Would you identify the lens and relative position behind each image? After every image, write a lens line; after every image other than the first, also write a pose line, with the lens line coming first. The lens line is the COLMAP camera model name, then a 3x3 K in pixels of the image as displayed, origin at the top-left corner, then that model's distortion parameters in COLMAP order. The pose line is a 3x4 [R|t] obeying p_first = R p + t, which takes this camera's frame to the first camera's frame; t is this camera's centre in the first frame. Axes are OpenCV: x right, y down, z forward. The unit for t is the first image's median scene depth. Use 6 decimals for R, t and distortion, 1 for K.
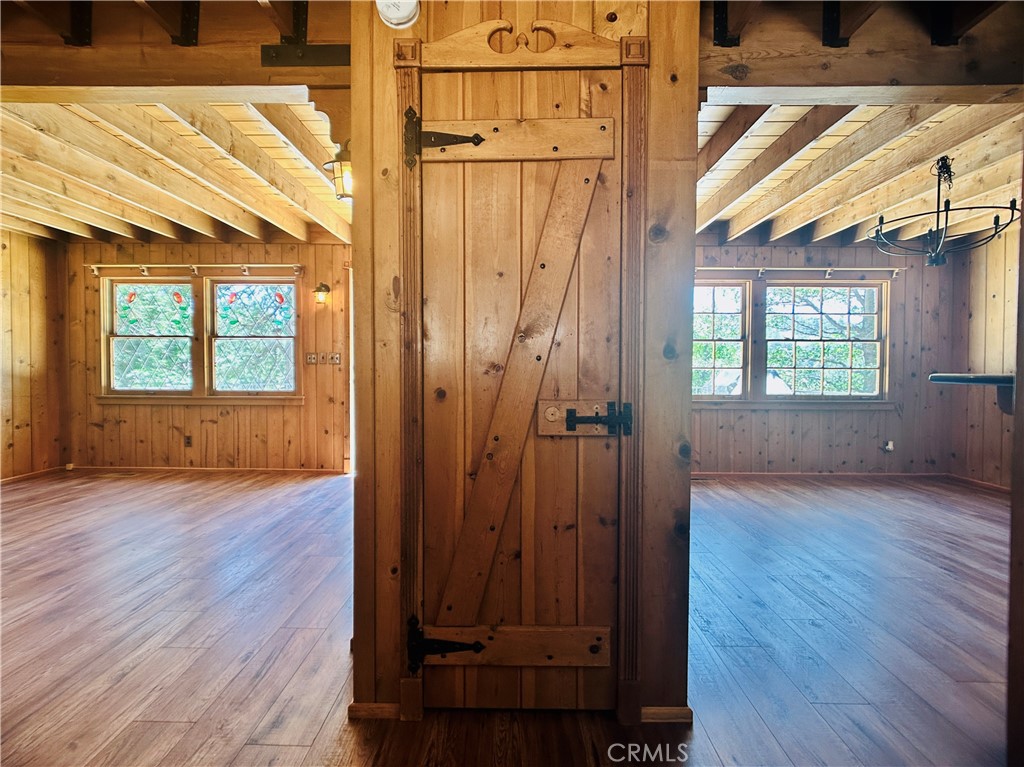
lens RADIAL K [[463.9, 0, 512.0], [0, 463.9, 383.5], [0, 0, 1]] dist [0.019496, -0.013623]
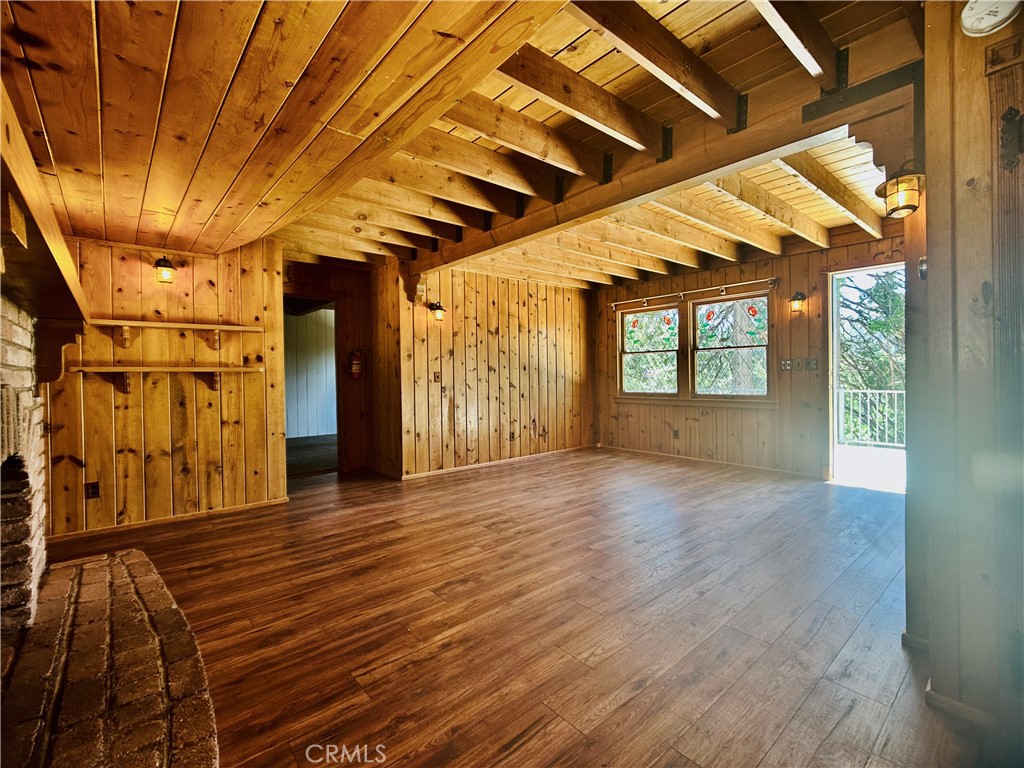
lens RADIAL K [[456.6, 0, 513.1], [0, 456.6, 381.5], [0, 0, 1]] dist [-0.010195, -0.000134]
pose [[0.658731, -0.003466, -0.752371, -0.064825], [-0.009169, 0.999878, -0.012635, 0.002031], [0.752323, 0.015221, 0.658619, -0.134606]]
